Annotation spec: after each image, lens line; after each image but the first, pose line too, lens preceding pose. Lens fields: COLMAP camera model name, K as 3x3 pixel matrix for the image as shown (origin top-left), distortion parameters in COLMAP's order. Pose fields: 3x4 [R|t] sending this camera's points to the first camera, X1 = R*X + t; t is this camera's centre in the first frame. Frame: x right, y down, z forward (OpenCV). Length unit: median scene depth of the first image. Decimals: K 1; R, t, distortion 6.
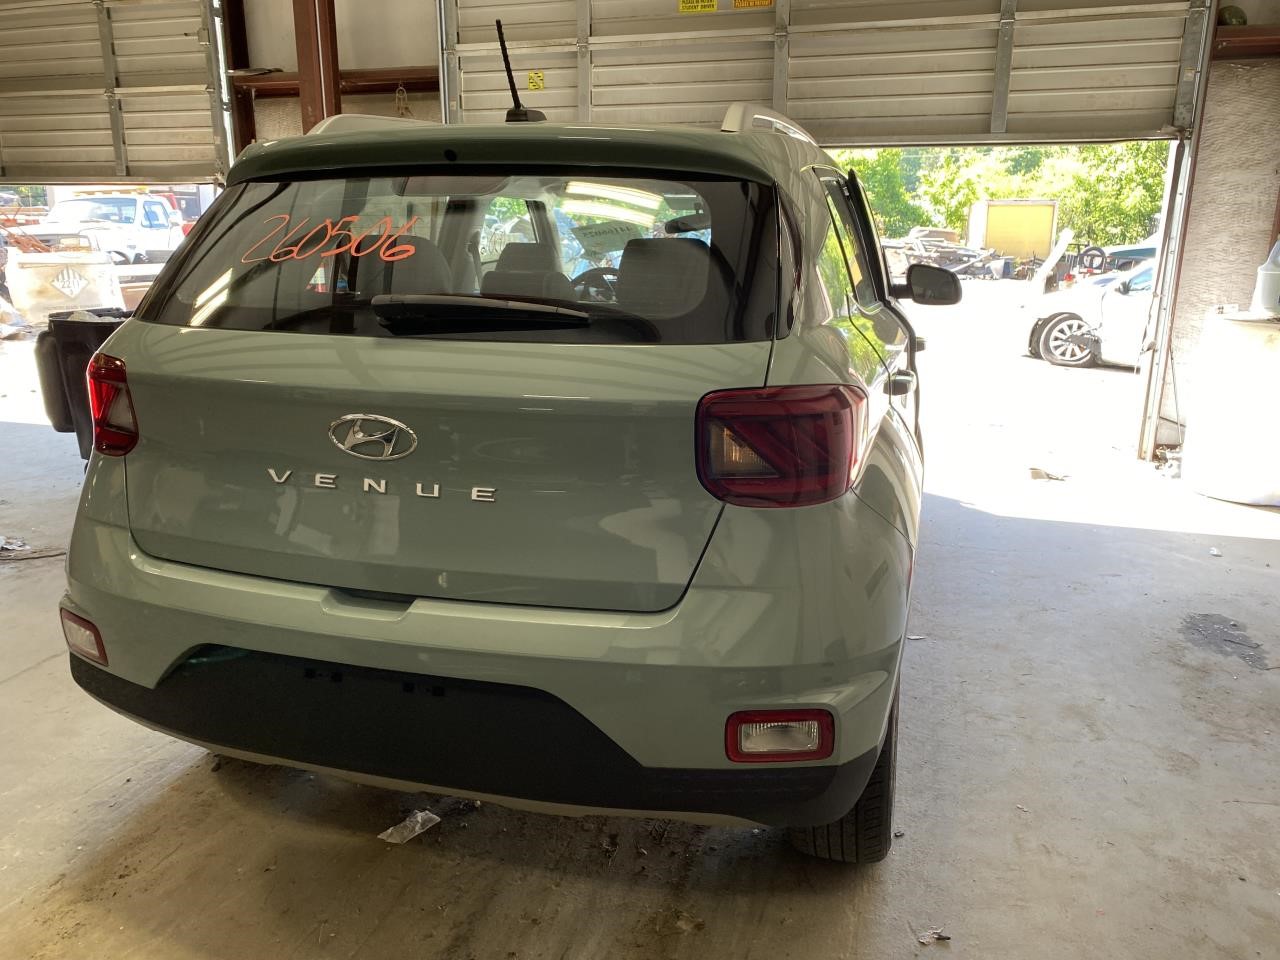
lens RADIAL K [[979.3, 0, 631.7], [0, 979.3, 478.6], [0, 0, 1]] dist [0.004213, -0.000131]
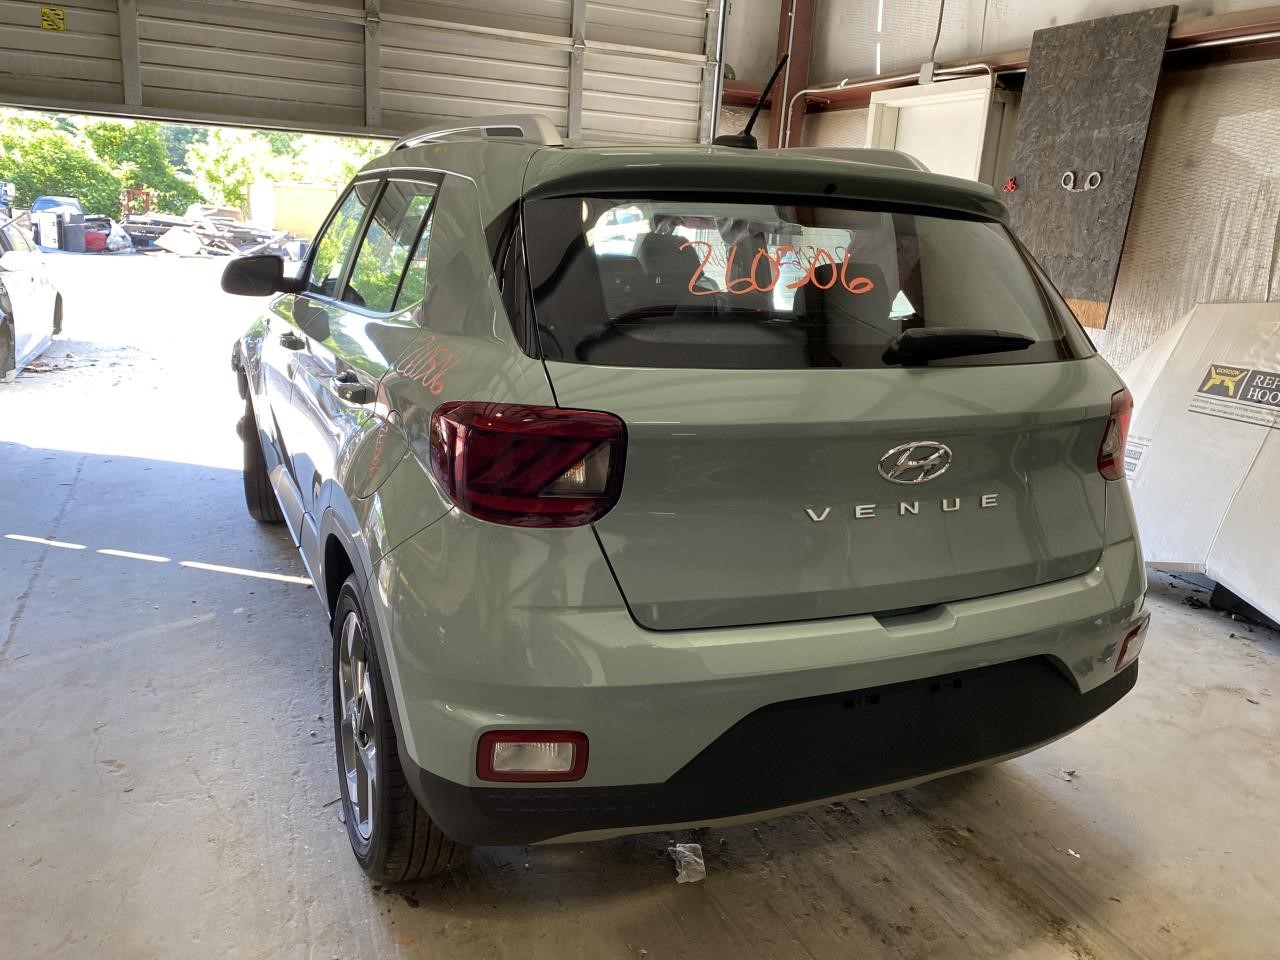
lens RADIAL K [[979.3, 0, 631.7], [0, 979.3, 478.6], [0, 0, 1]] dist [0.004213, -0.000131]
pose [[0.750967, -0.129664, 0.647484, -0.954156], [0.116541, 0.991165, 0.063322, -0.103315], [-0.649974, 0.027906, 0.759444, 0.318798]]
